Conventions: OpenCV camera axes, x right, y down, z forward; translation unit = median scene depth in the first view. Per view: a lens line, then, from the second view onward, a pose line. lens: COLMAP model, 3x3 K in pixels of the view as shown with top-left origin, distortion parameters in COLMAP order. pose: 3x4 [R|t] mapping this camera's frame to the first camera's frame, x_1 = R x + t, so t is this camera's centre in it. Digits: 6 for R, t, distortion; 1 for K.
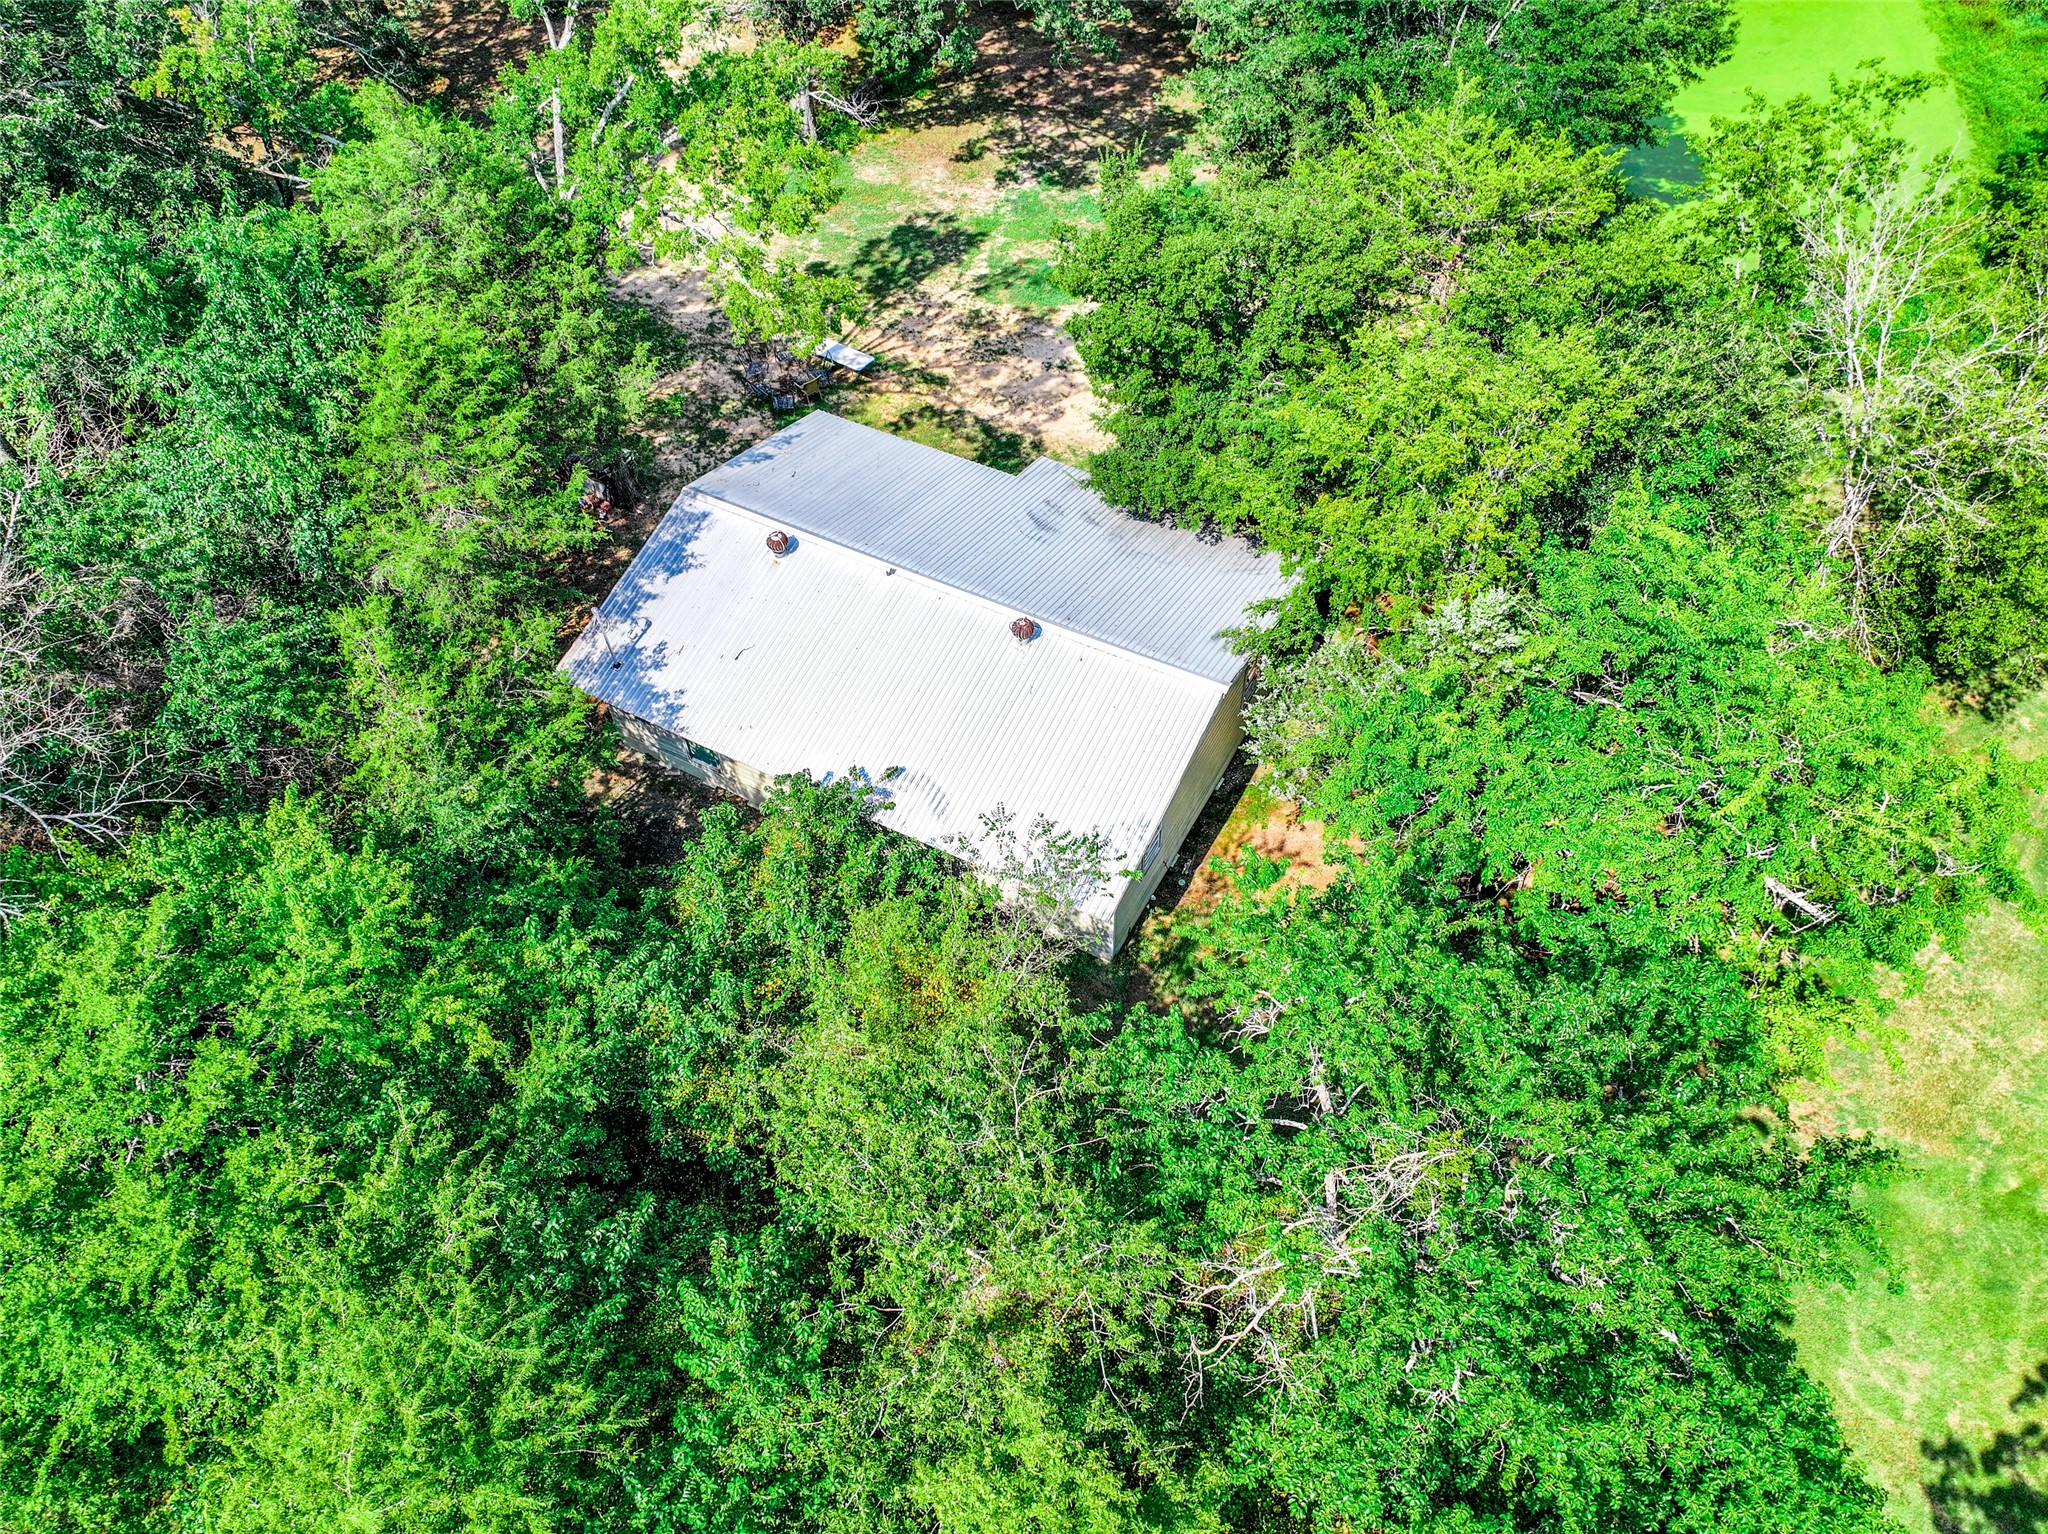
lens RADIAL K [[1457.1, 0, 1023.5], [0, 1457.1, 764.3], [0, 0, 1]] dist [-0.000609, 0.023739]
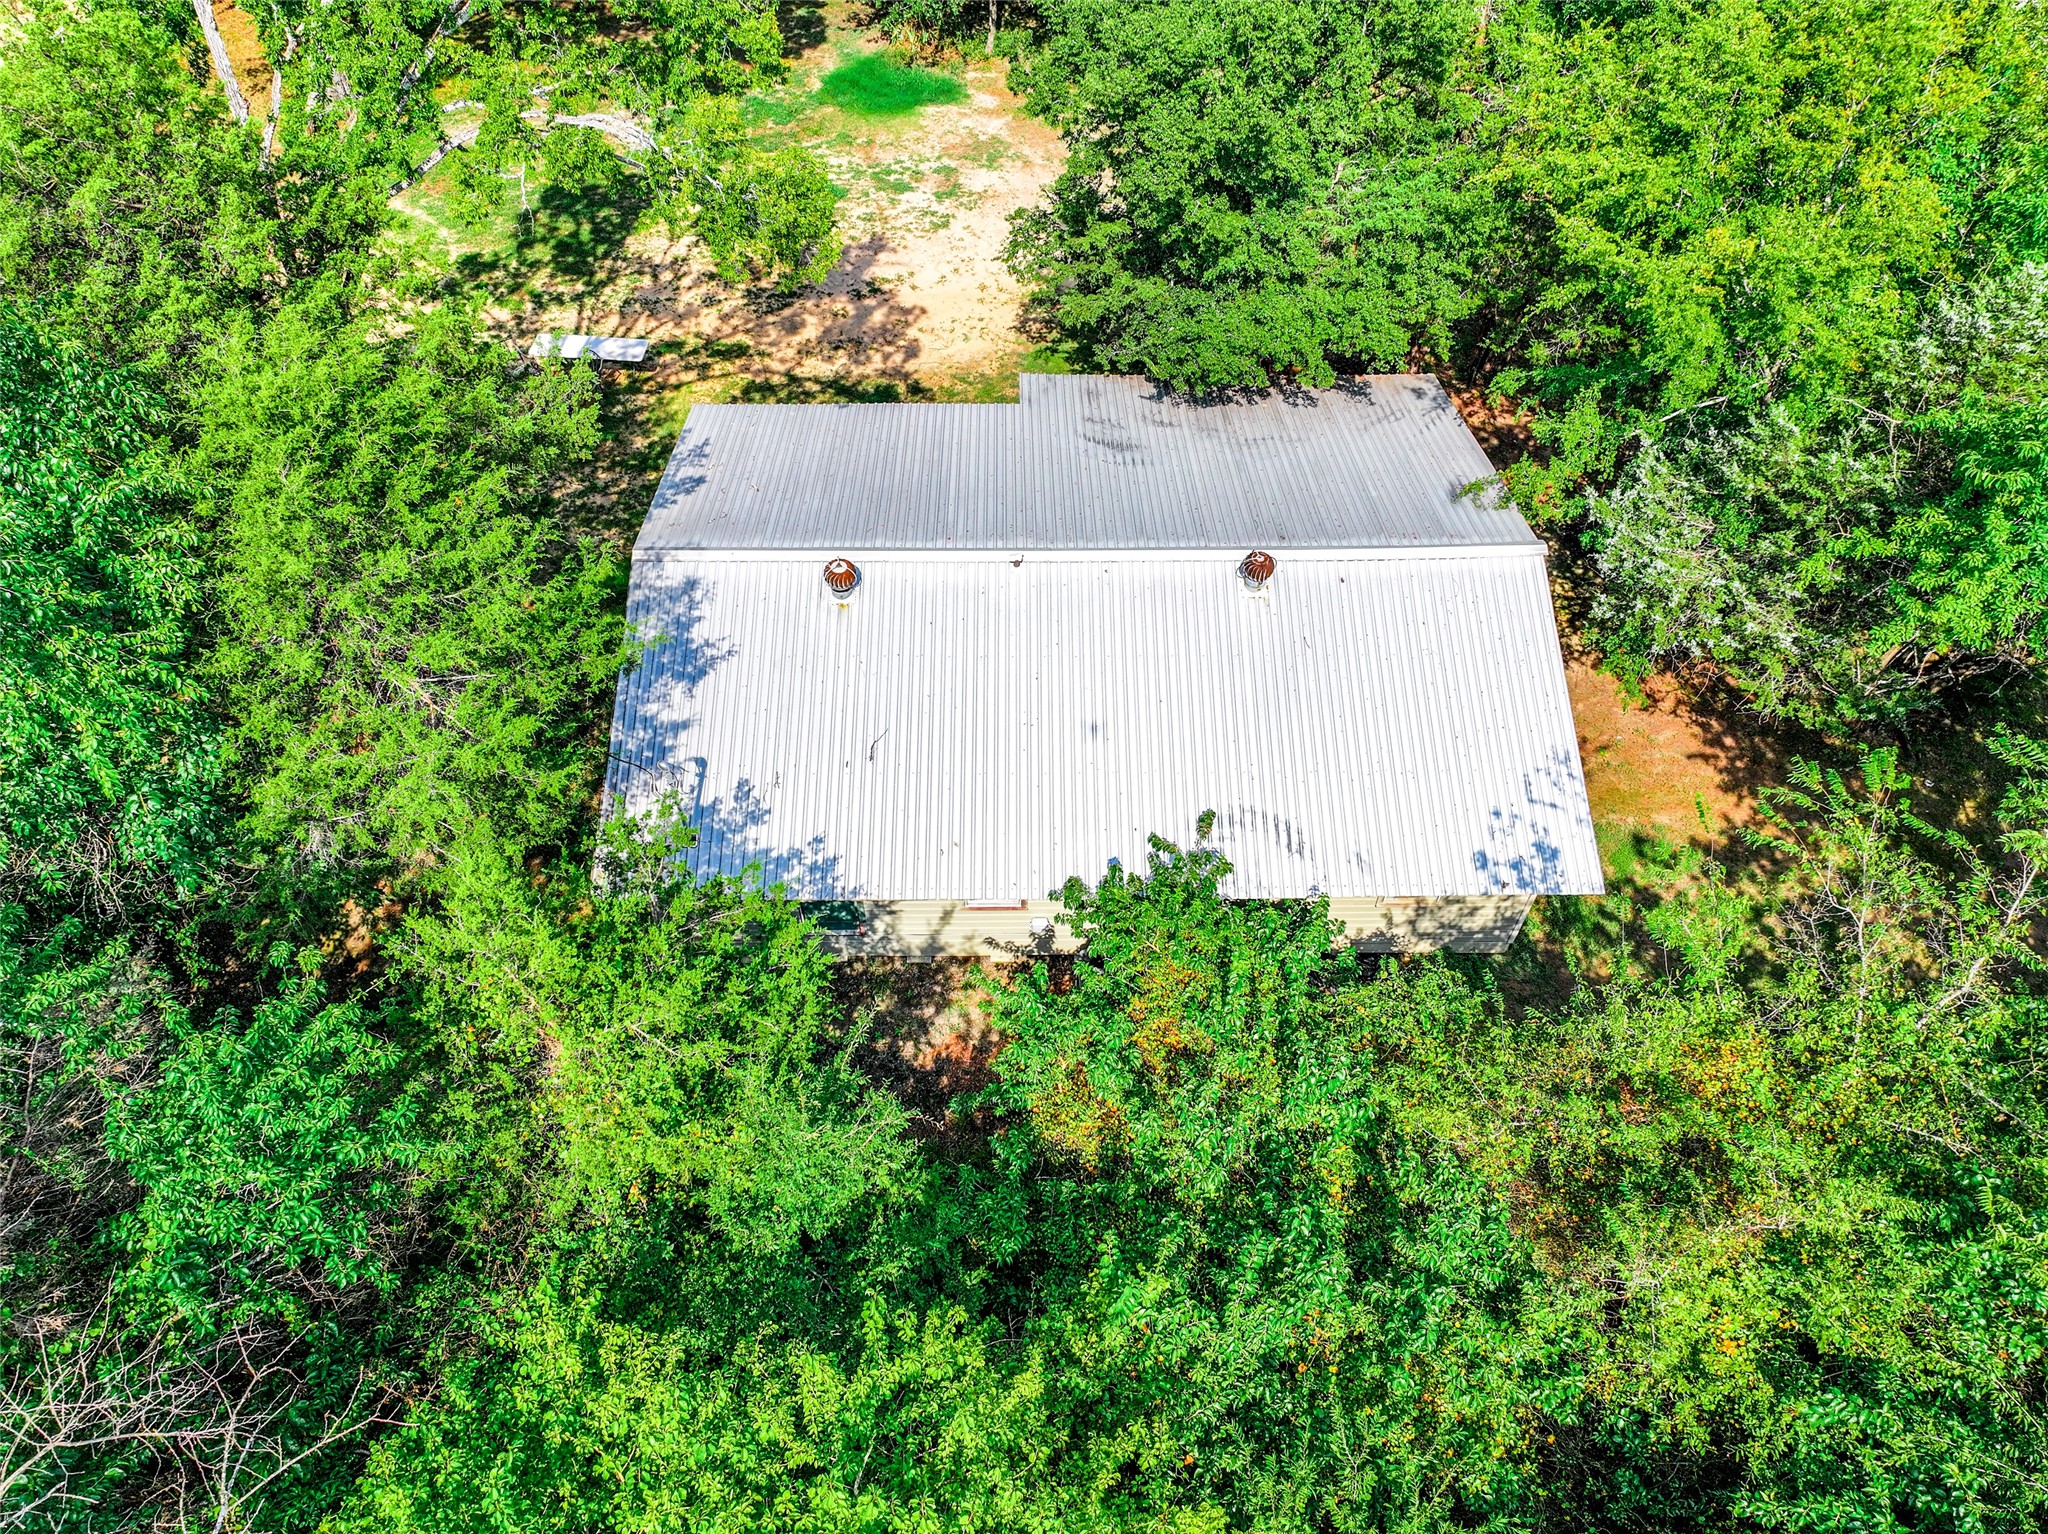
lens RADIAL K [[1457.1, 0, 1024.7], [0, 1457.1, 769.7], [0, 0, 1]] dist [-0.000609, 0.023739]
pose [[0.866200, -0.366304, 0.339880, -0.345015], [0.364784, 0.928389, 0.070898, -0.086148], [-0.341511, 0.062571, 0.937793, 0.353245]]
